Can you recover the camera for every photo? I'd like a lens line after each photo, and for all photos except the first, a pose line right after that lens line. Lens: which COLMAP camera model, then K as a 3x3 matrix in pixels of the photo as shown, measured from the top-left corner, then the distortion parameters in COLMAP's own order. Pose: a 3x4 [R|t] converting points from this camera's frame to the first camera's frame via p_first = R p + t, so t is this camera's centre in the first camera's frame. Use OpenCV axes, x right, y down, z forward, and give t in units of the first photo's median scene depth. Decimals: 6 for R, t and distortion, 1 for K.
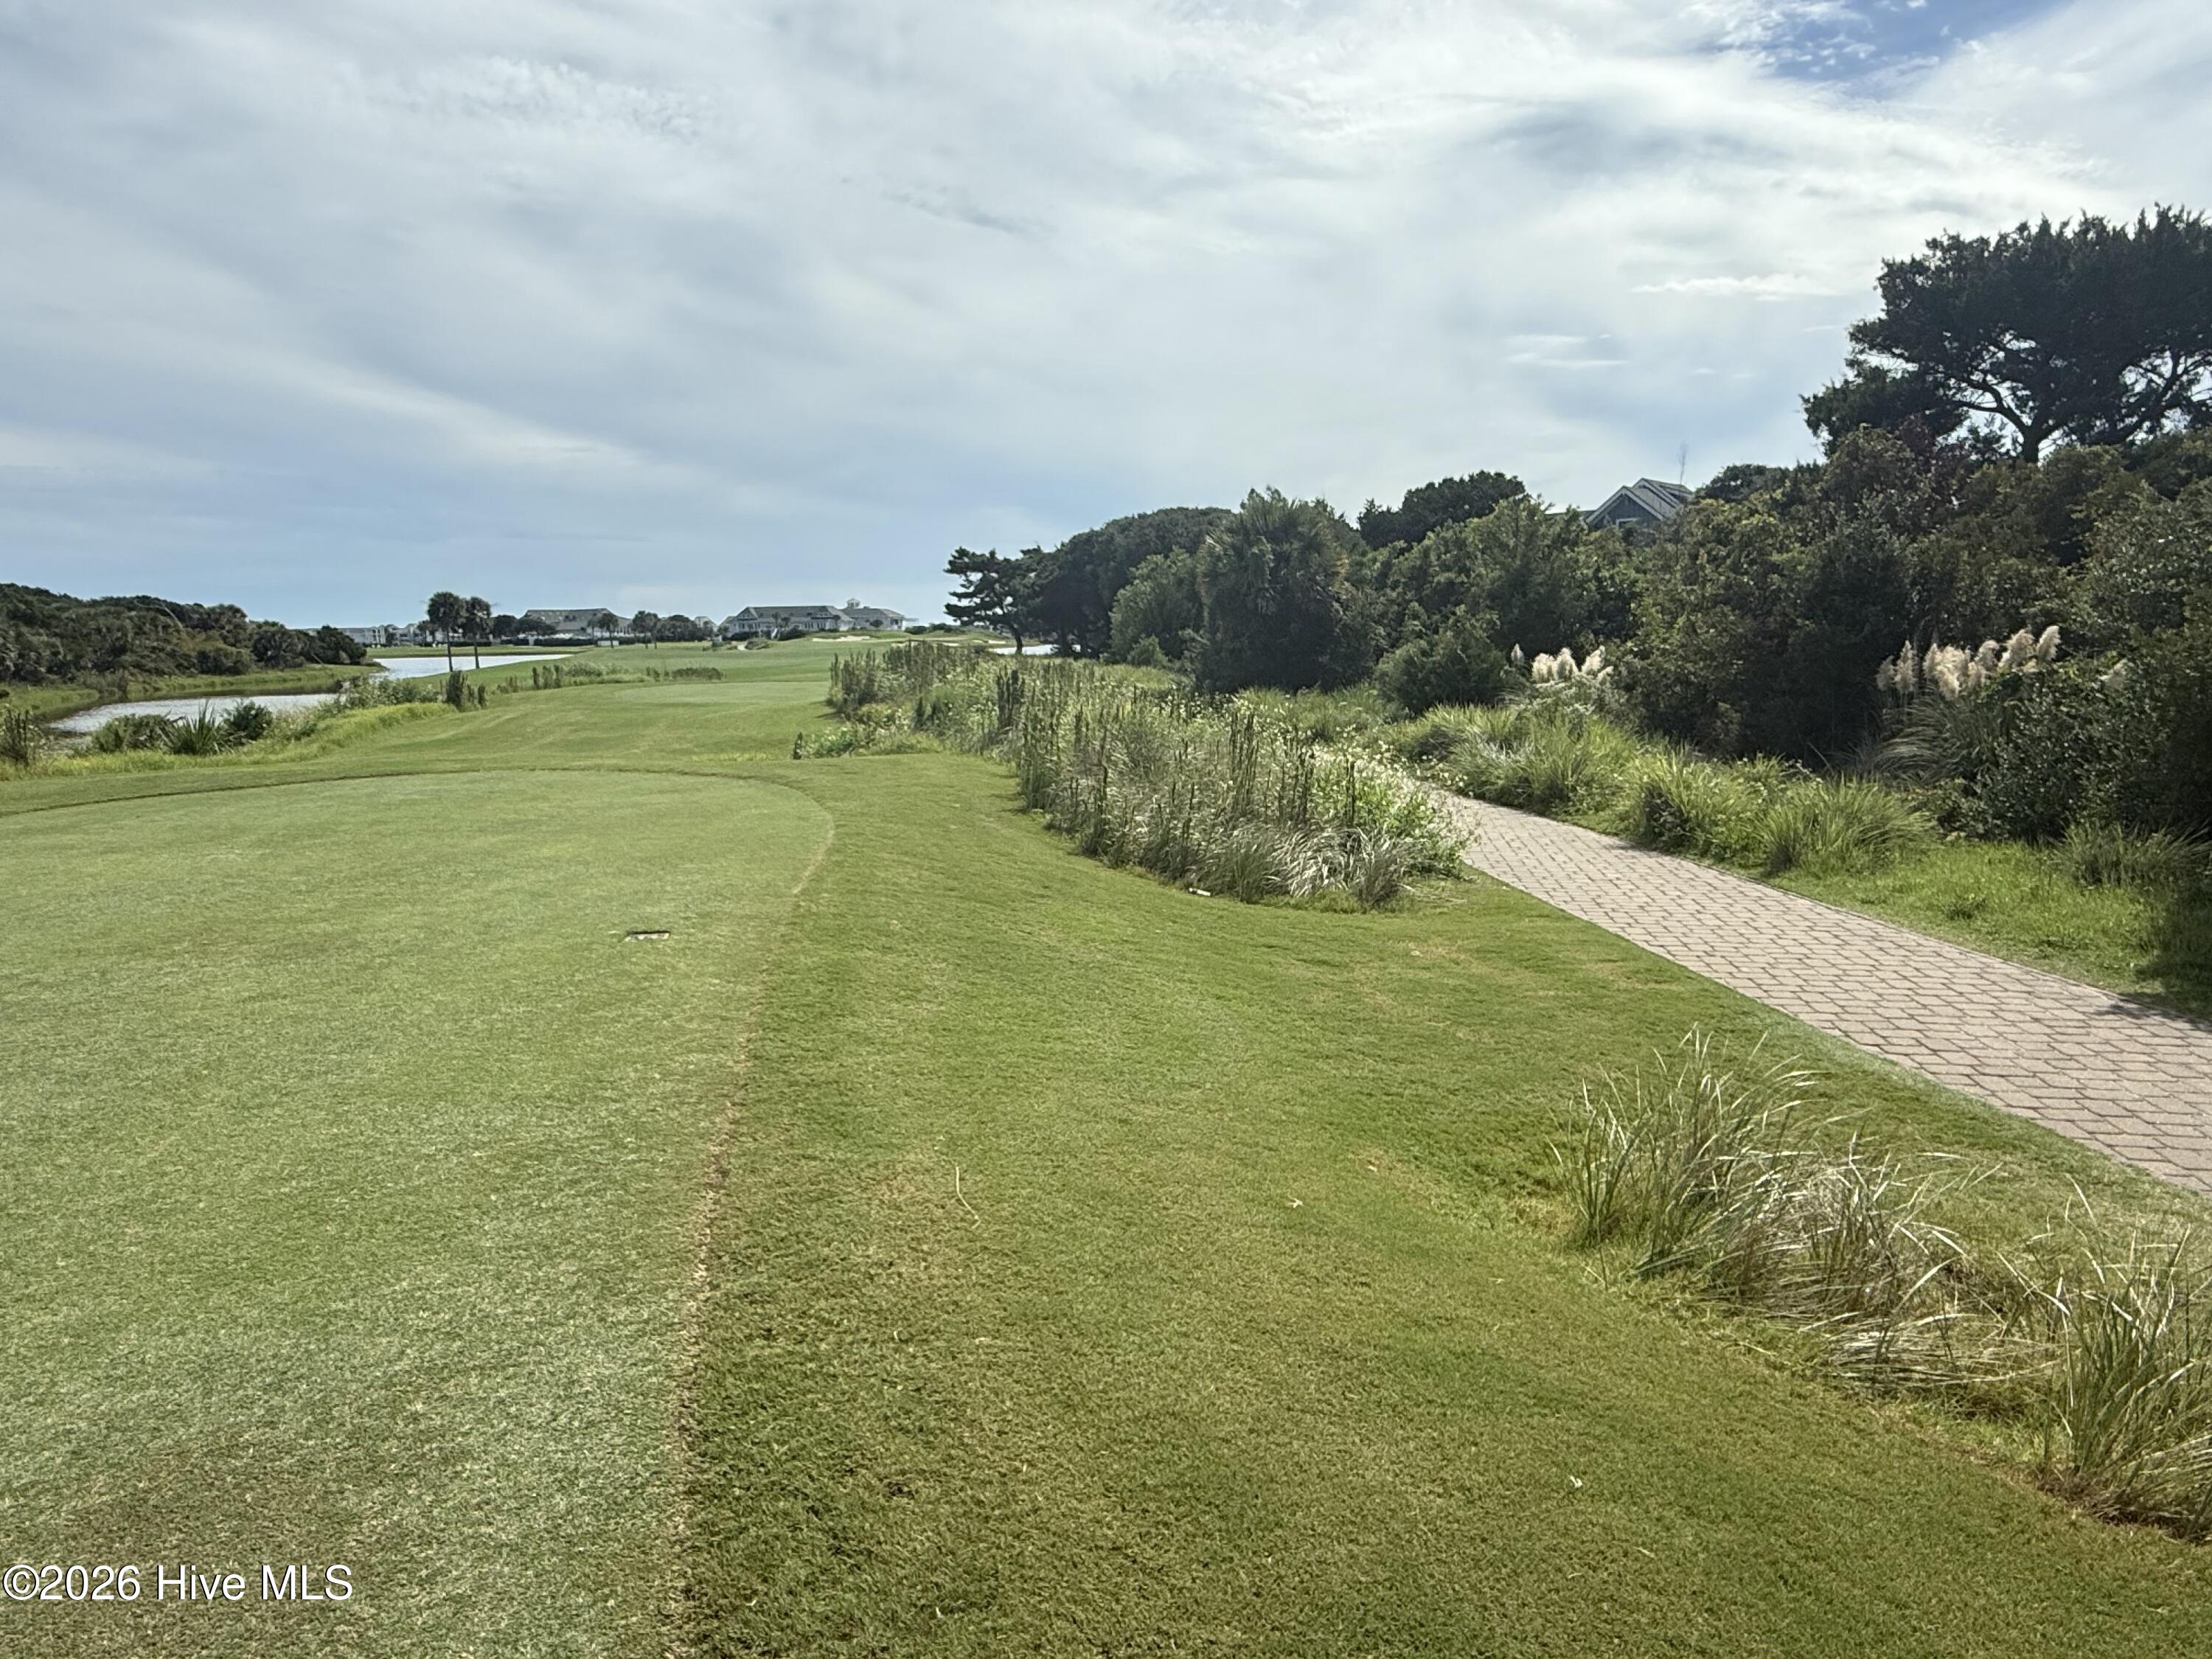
lens RADIAL K [[1379.9, 0, 1096.1], [0, 1379.9, 831.2], [0, 0, 1]] dist [-0.008233, 0.002405]
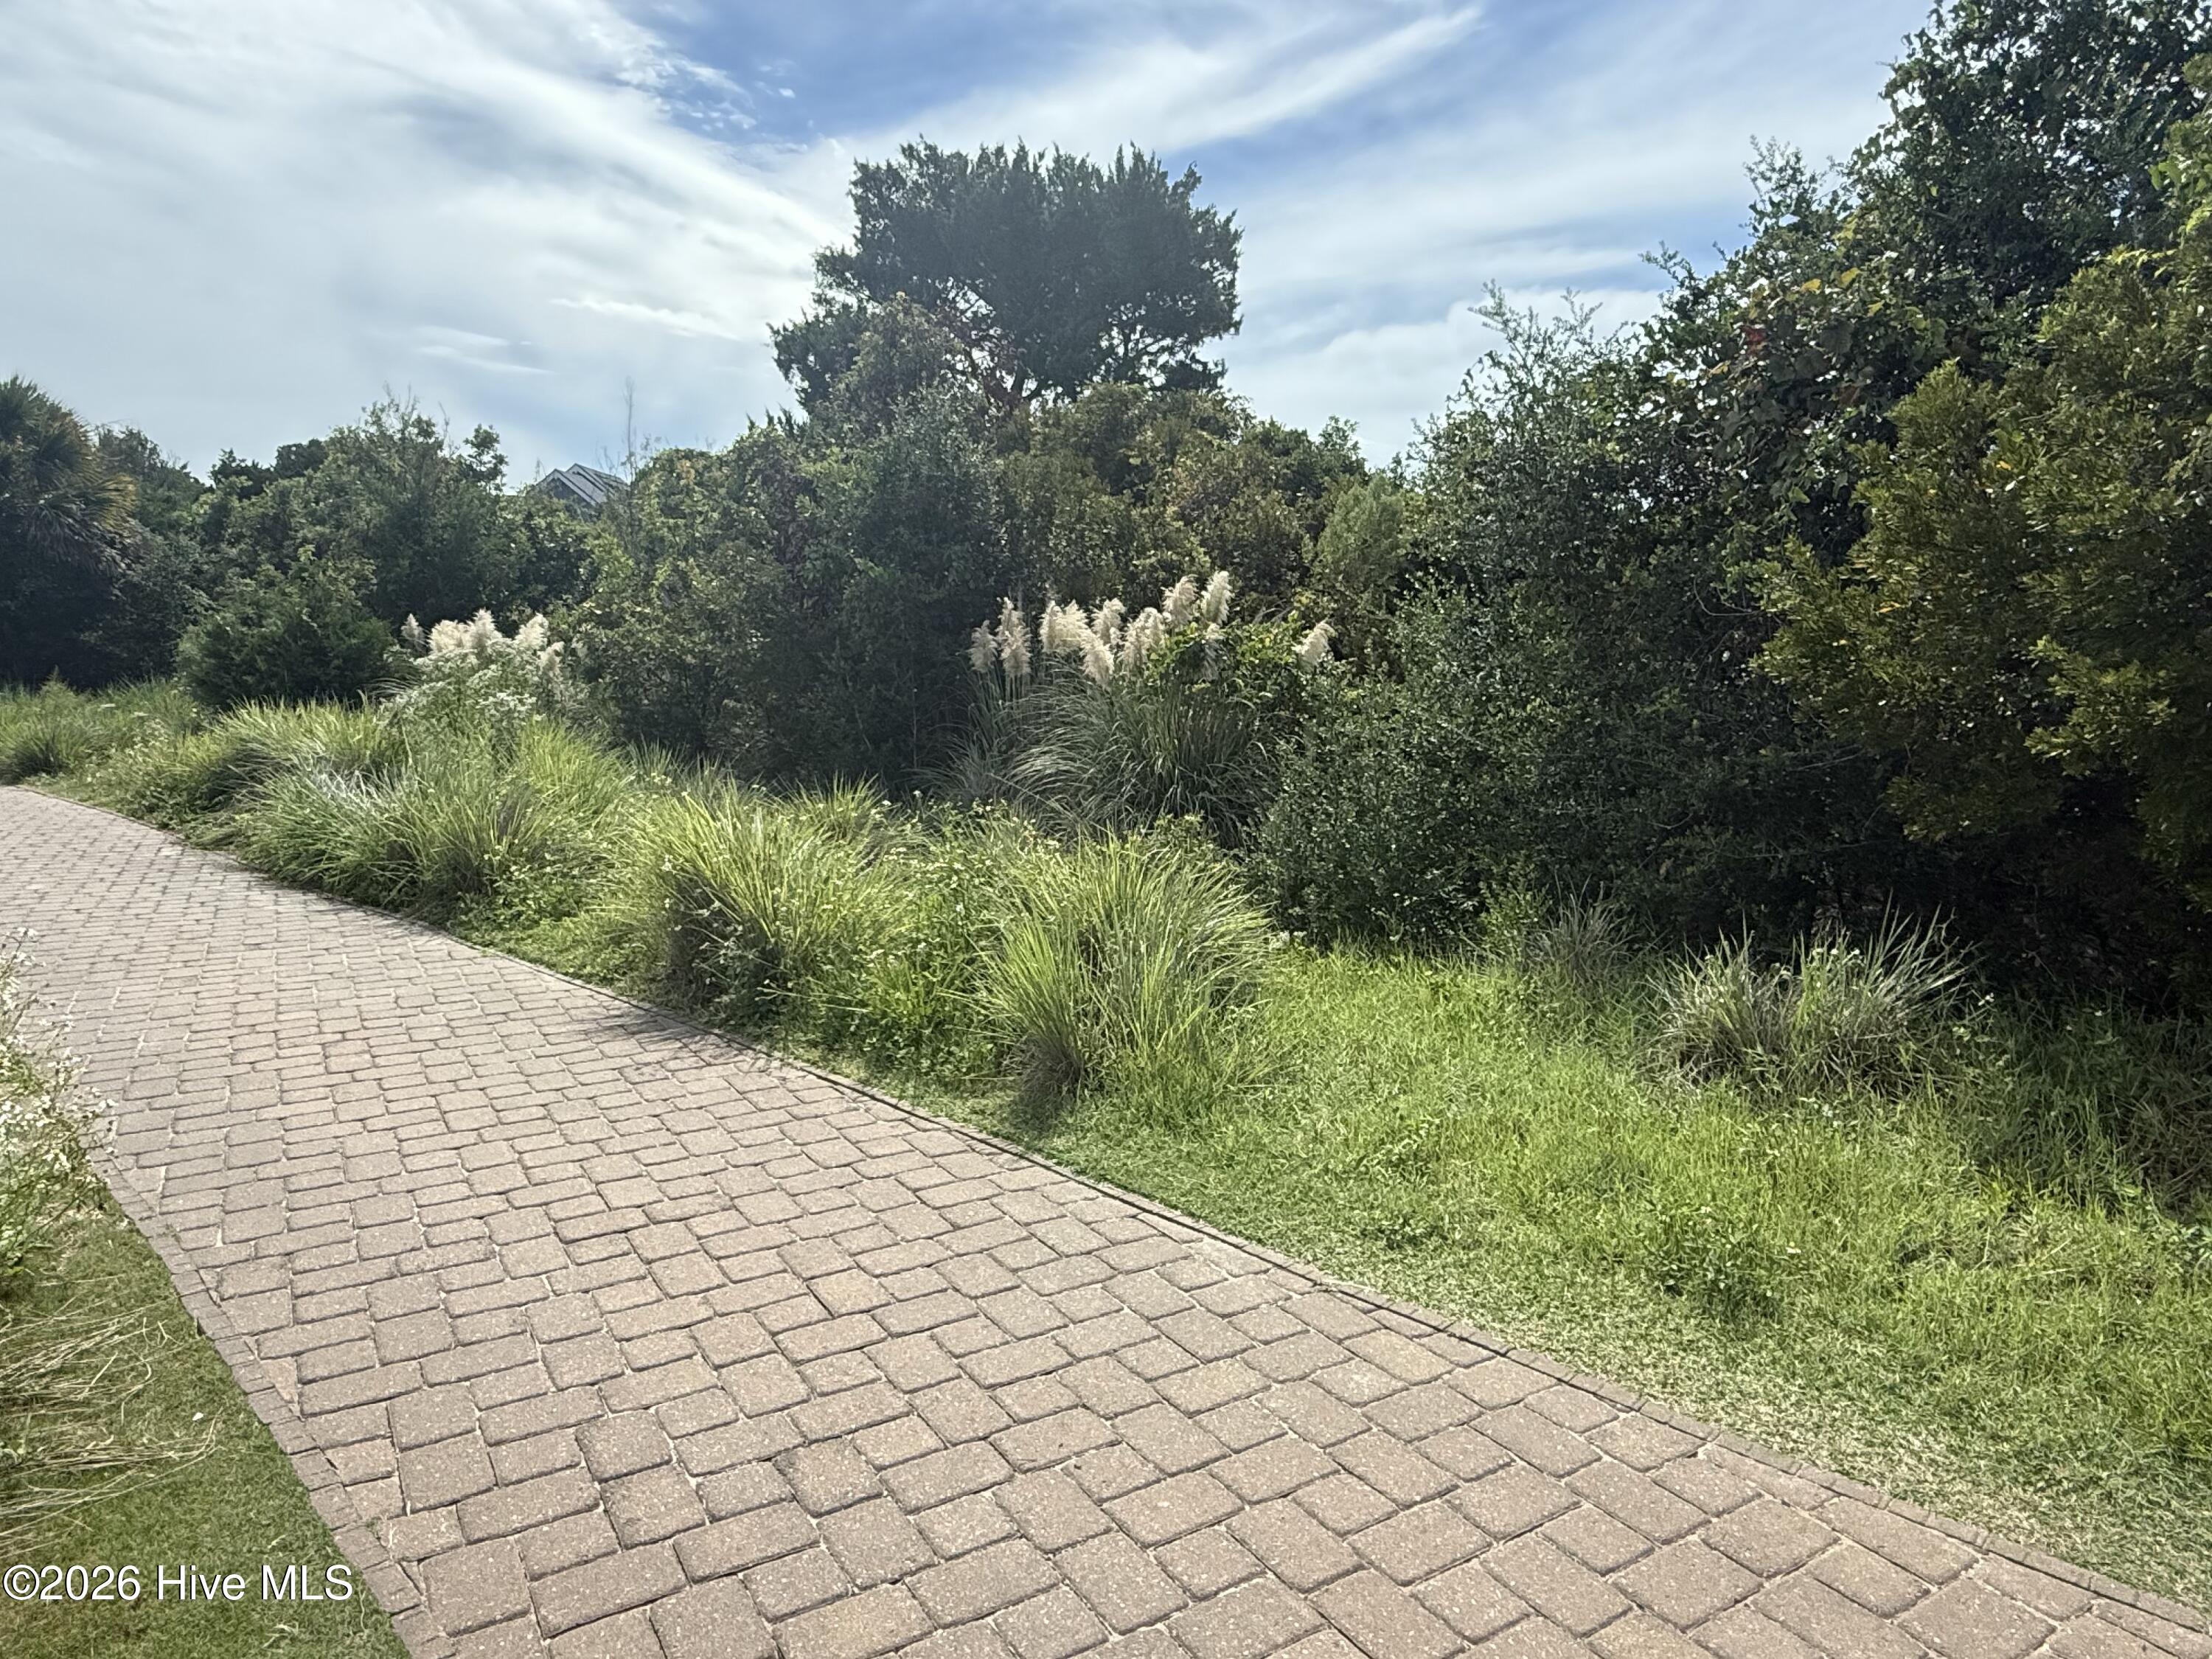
lens RADIAL K [[1379.9, 0, 1097.0], [0, 1379.9, 835.5], [0, 0, 1]] dist [-0.008233, 0.002405]
pose [[0.747127, -0.066253, 0.661372, 0.143928], [0.069238, 0.997364, 0.021696, -0.029421], [-0.661066, 0.029582, 0.749745, 0.393897]]
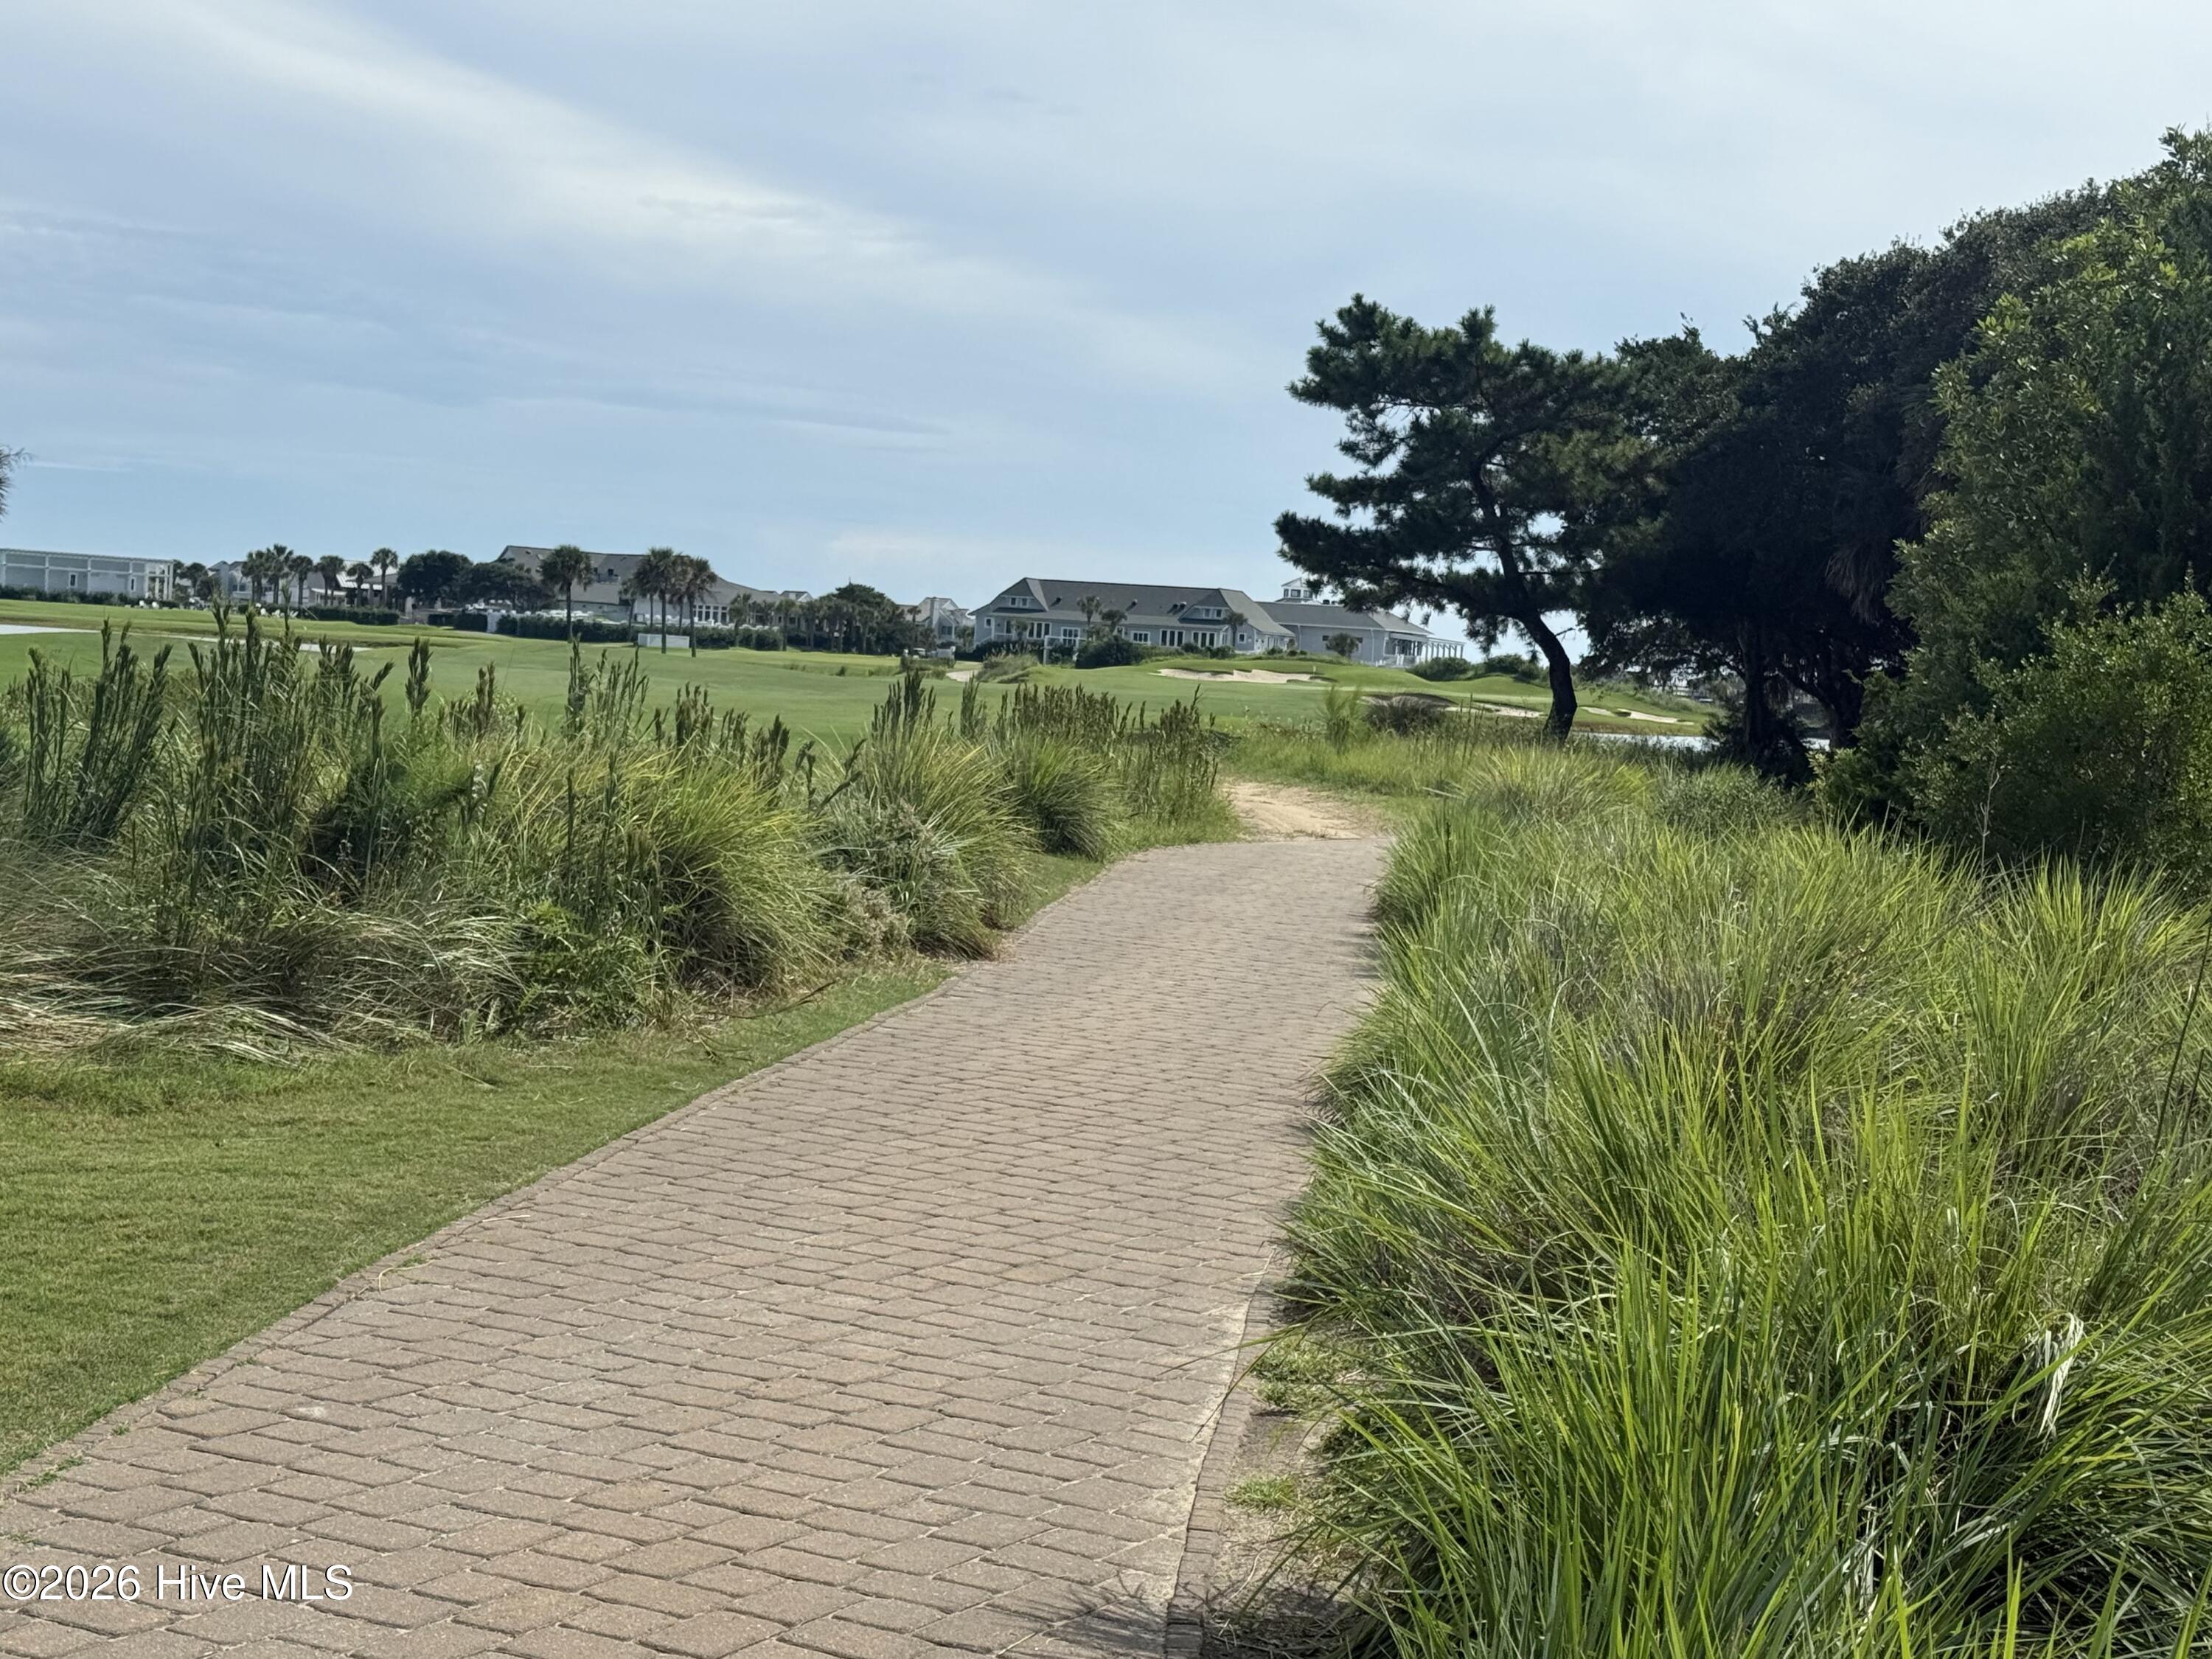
lens RADIAL K [[3361.3, 0, 1103.2], [0, 3361.3, 814.1], [0, 0, 1]] dist [0.136150, 0.000000]
pose [[0.966301, 0.088019, -0.241897, 0.063355], [-0.113127, 0.989319, -0.091920, -0.222486], [0.231223, 0.116188, 0.965938, 1.779428]]
